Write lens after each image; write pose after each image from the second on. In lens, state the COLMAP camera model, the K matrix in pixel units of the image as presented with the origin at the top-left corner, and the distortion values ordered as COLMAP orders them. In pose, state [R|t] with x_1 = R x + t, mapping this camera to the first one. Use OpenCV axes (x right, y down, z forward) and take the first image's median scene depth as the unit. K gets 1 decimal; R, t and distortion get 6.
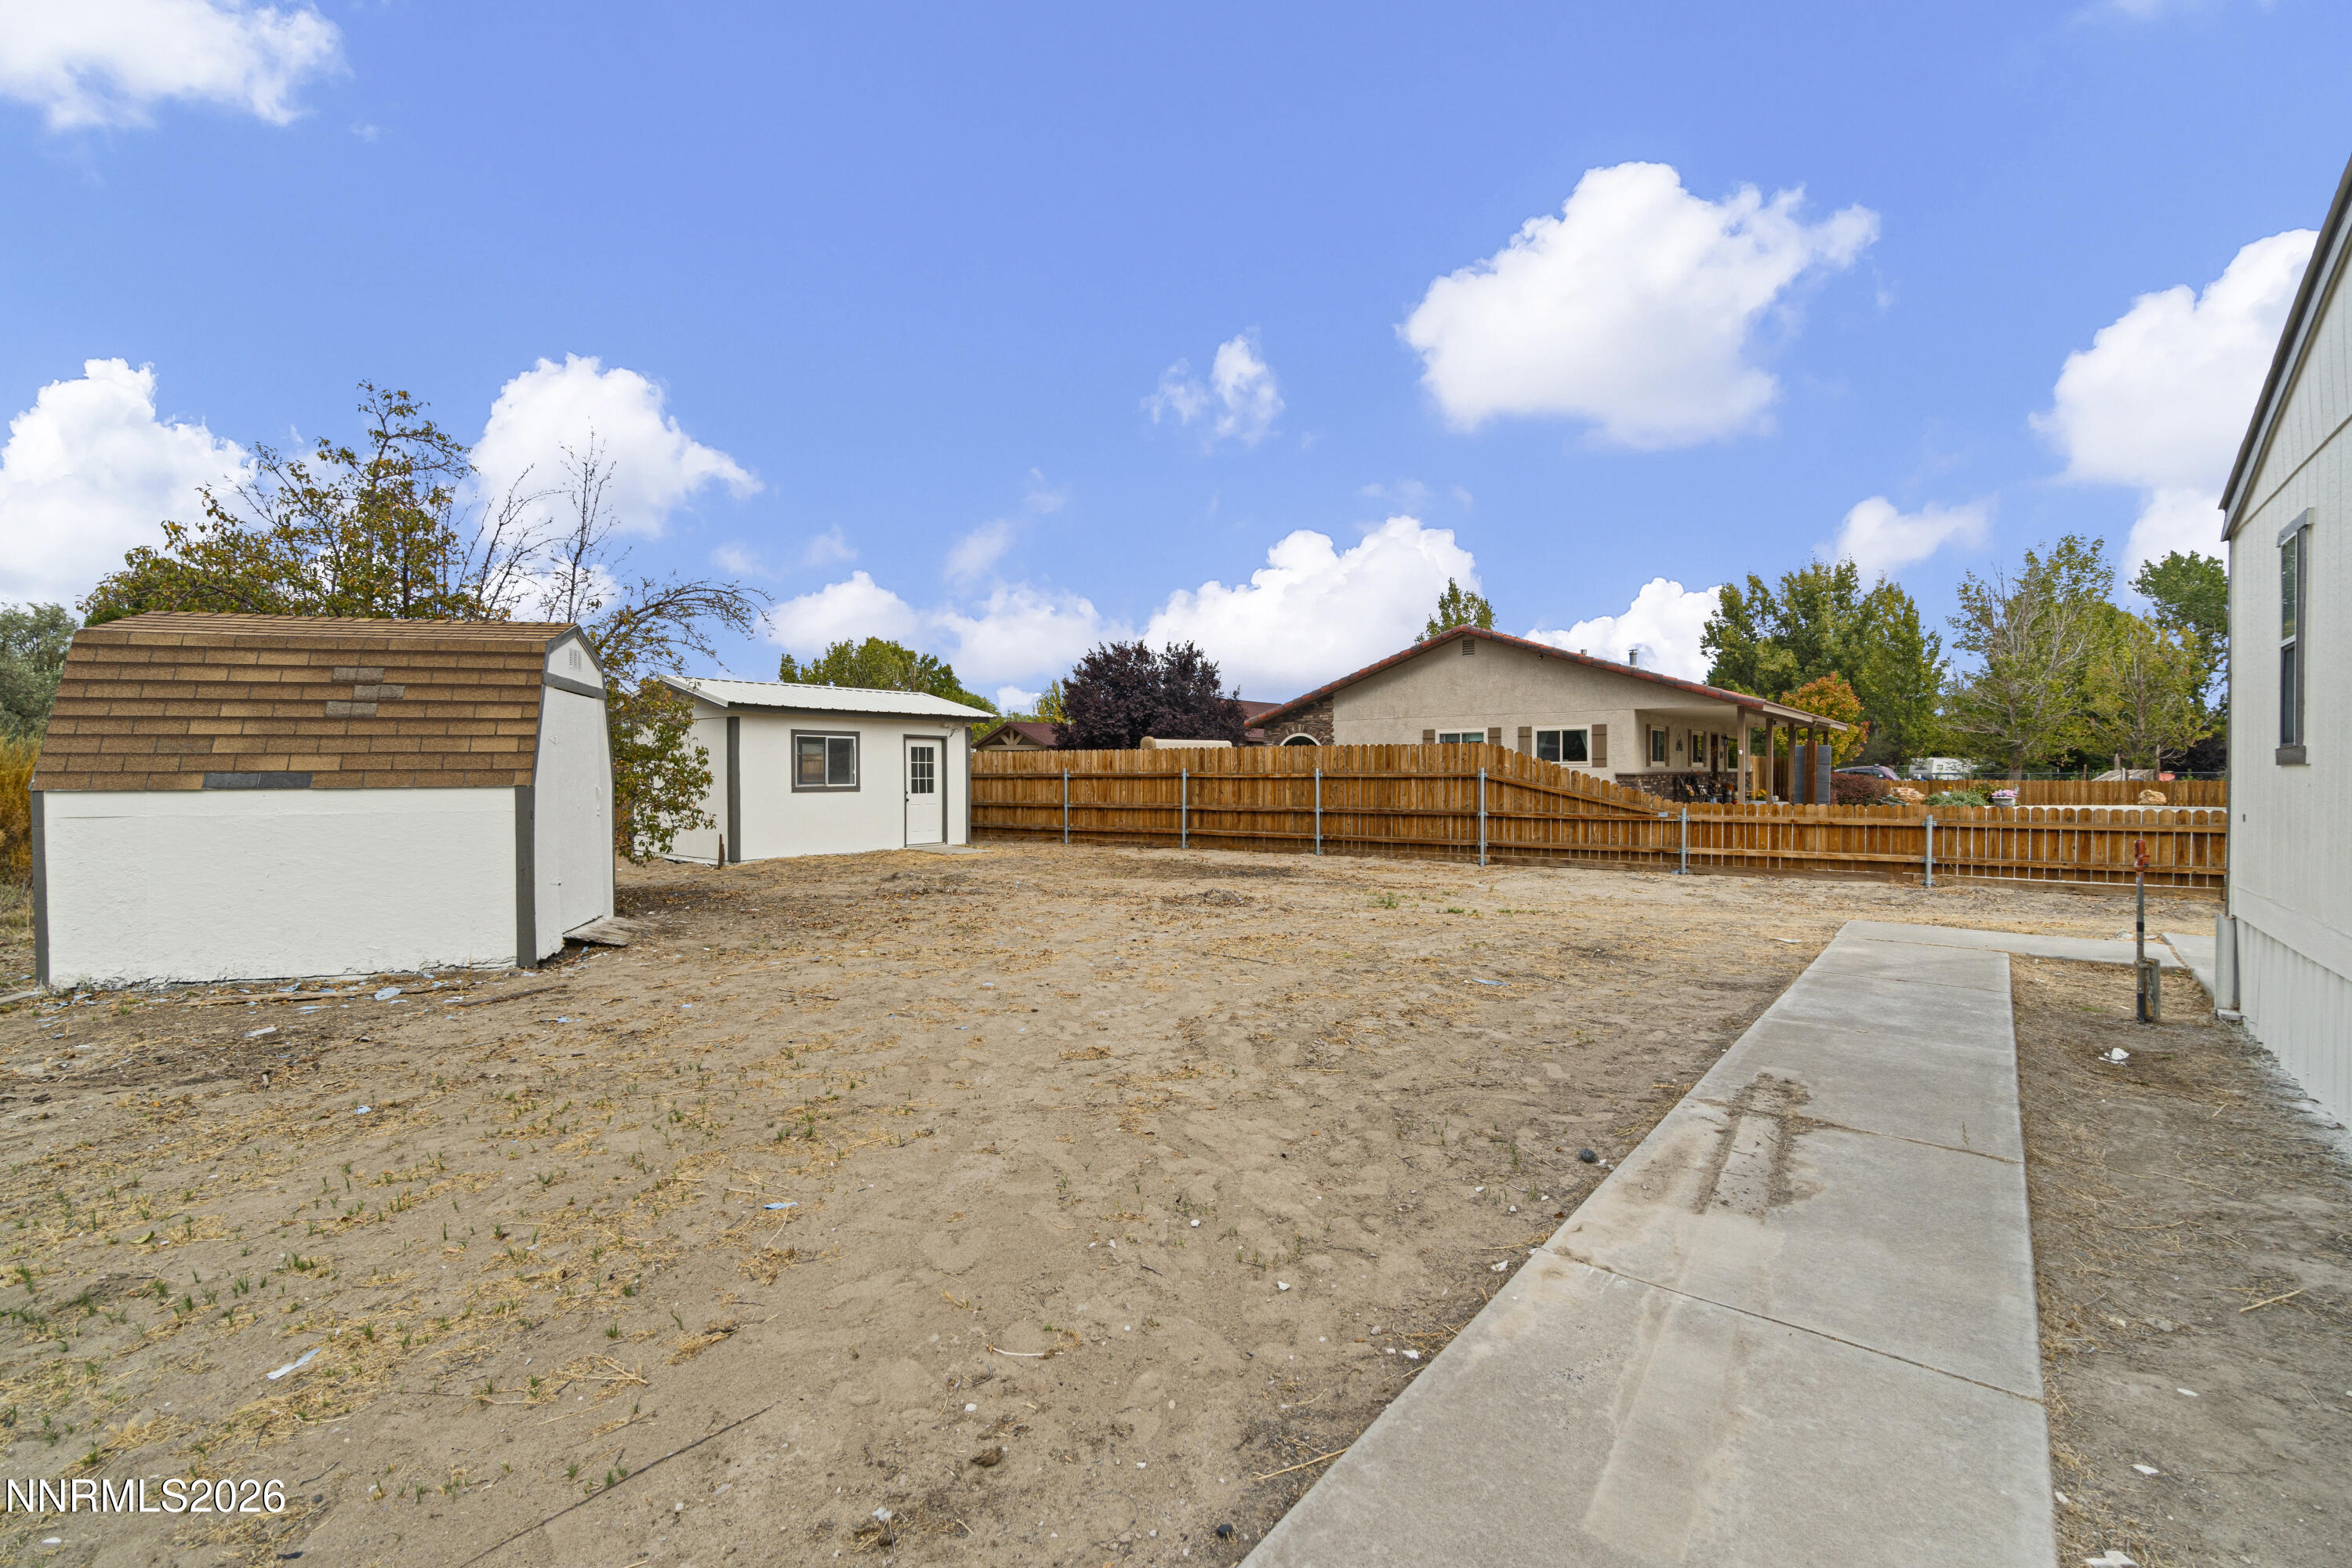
lens RADIAL K [[1019.0, 0, 1168.0], [0, 1019.0, 788.5], [0, 0, 1]] dist [-0.002489, 0.000145]
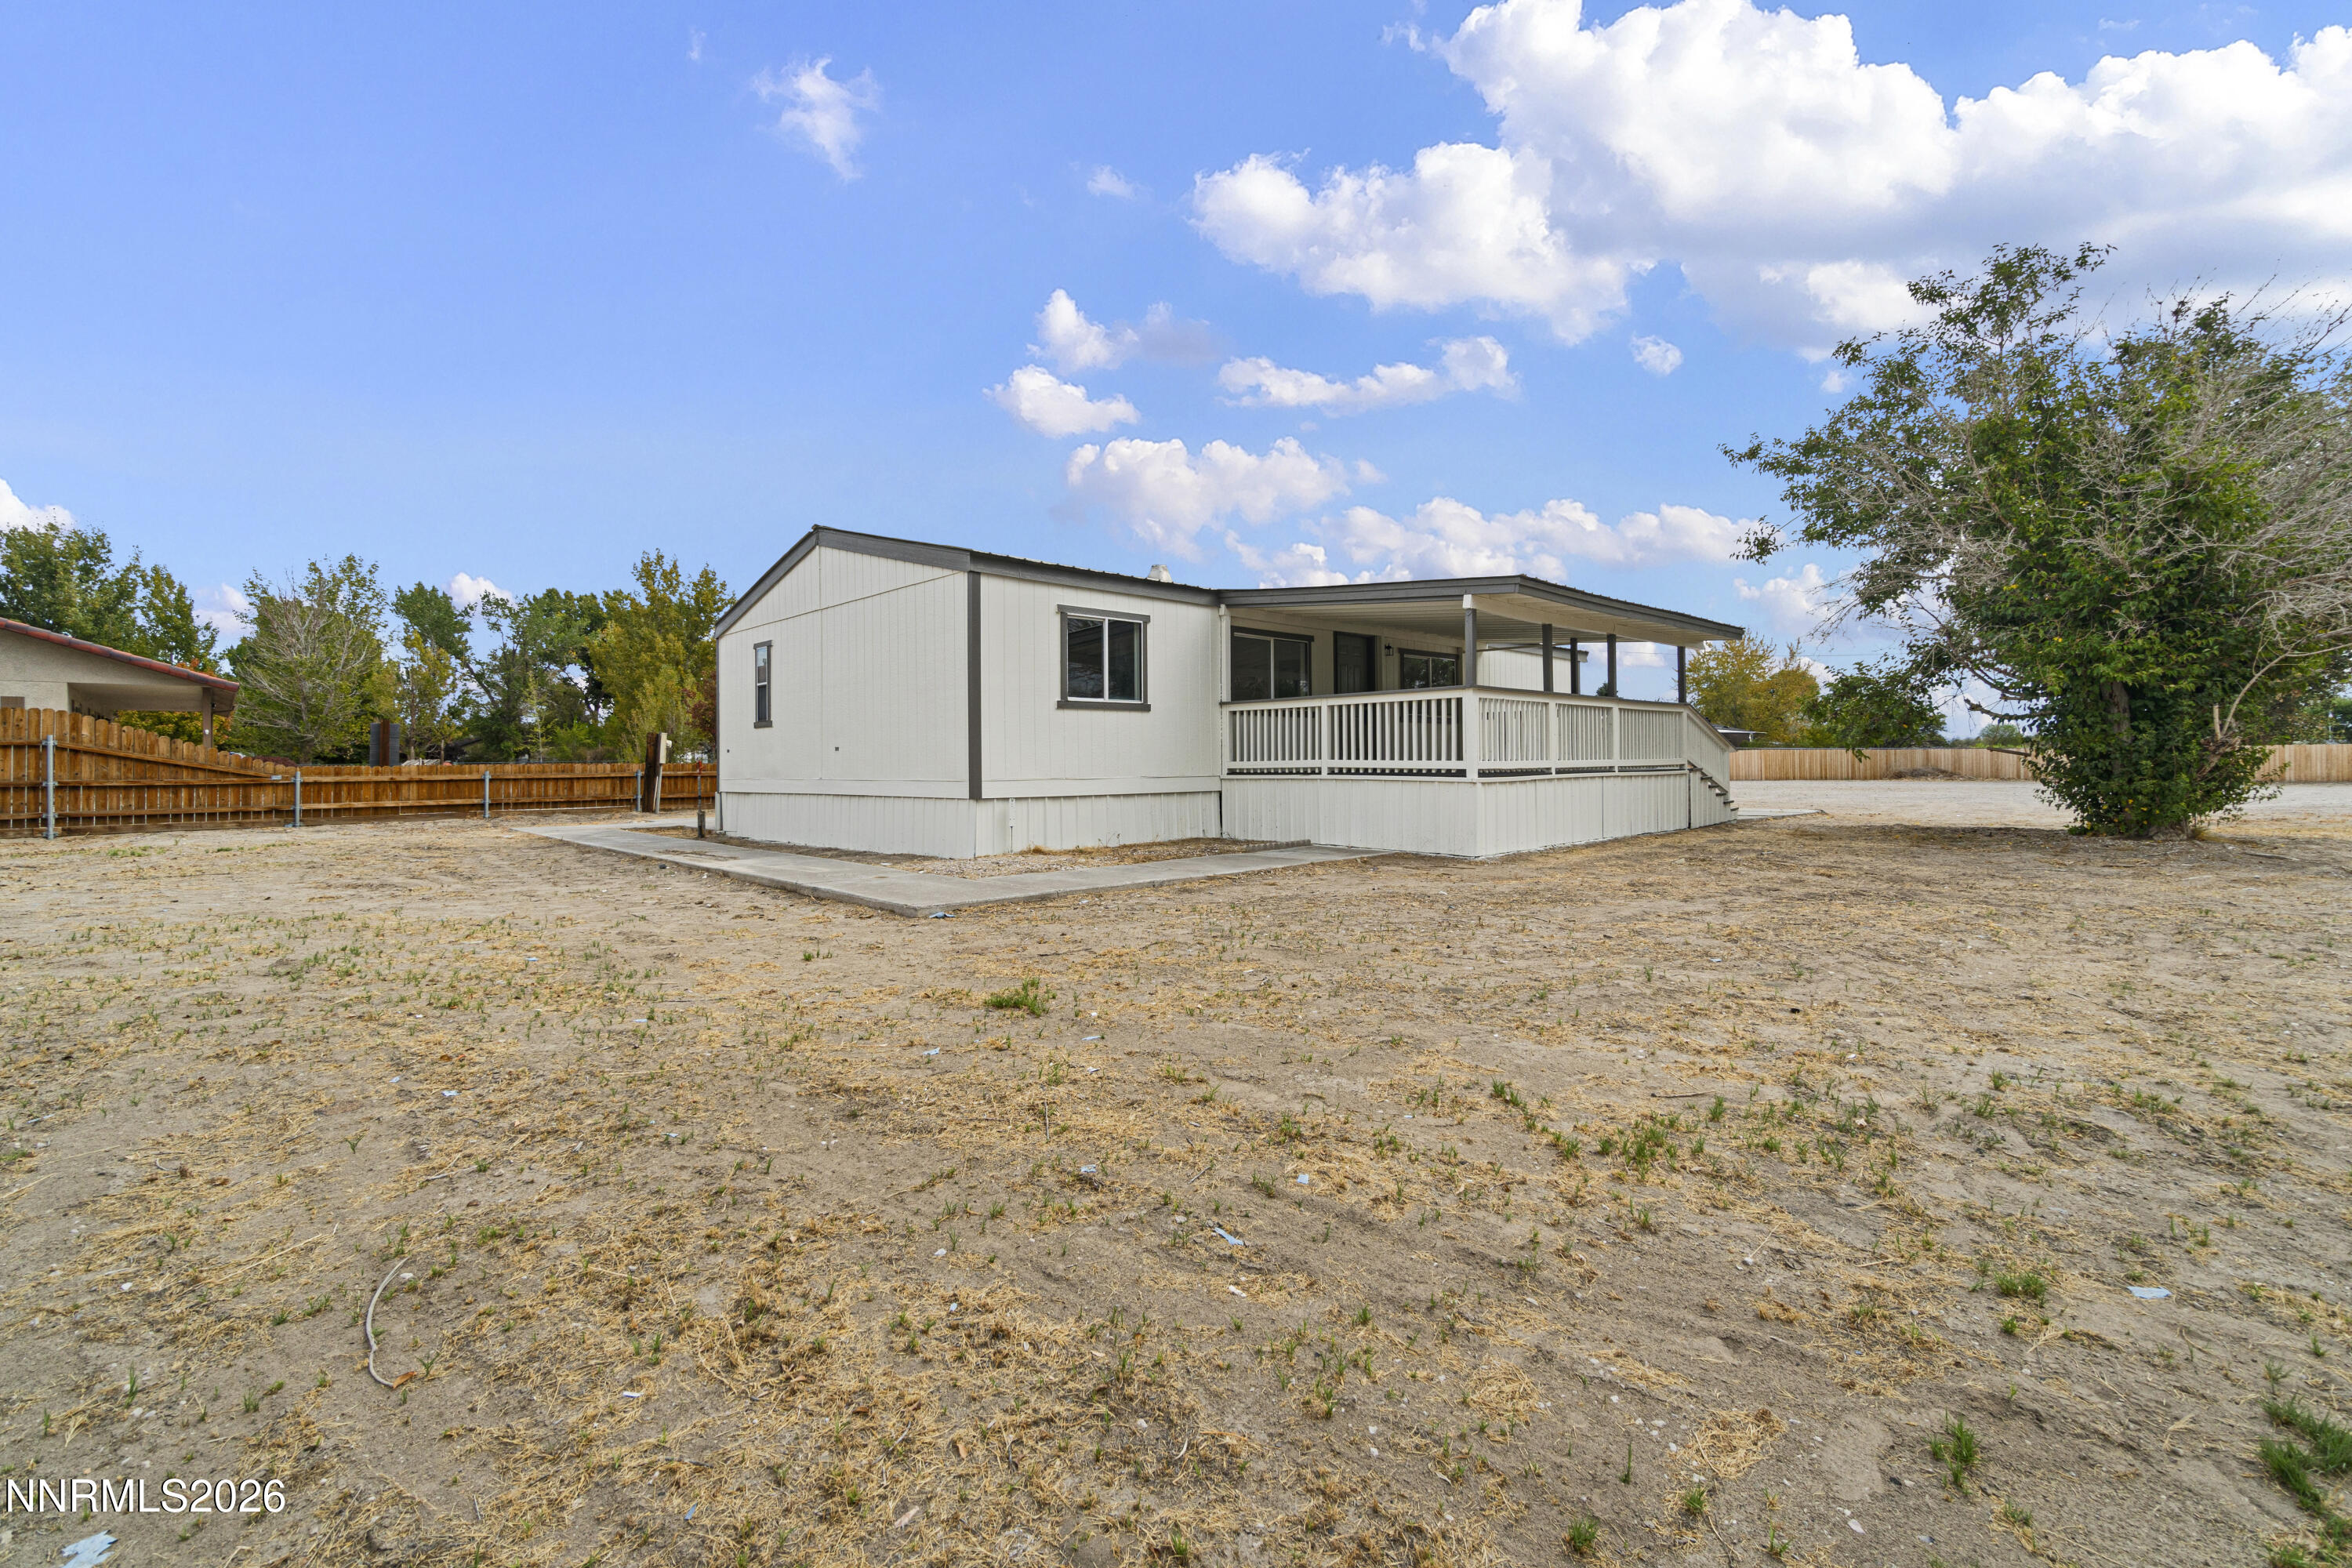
lens RADIAL K [[1019.0, 0, 1168.0], [0, 1019.0, 788.5], [0, 0, 1]] dist [-0.002489, 0.000145]
pose [[0.124072, -0.026286, 0.991925, -0.529487], [0.026513, 0.999380, 0.023168, 0.036393], [-0.991919, 0.023424, 0.124692, -0.163458]]
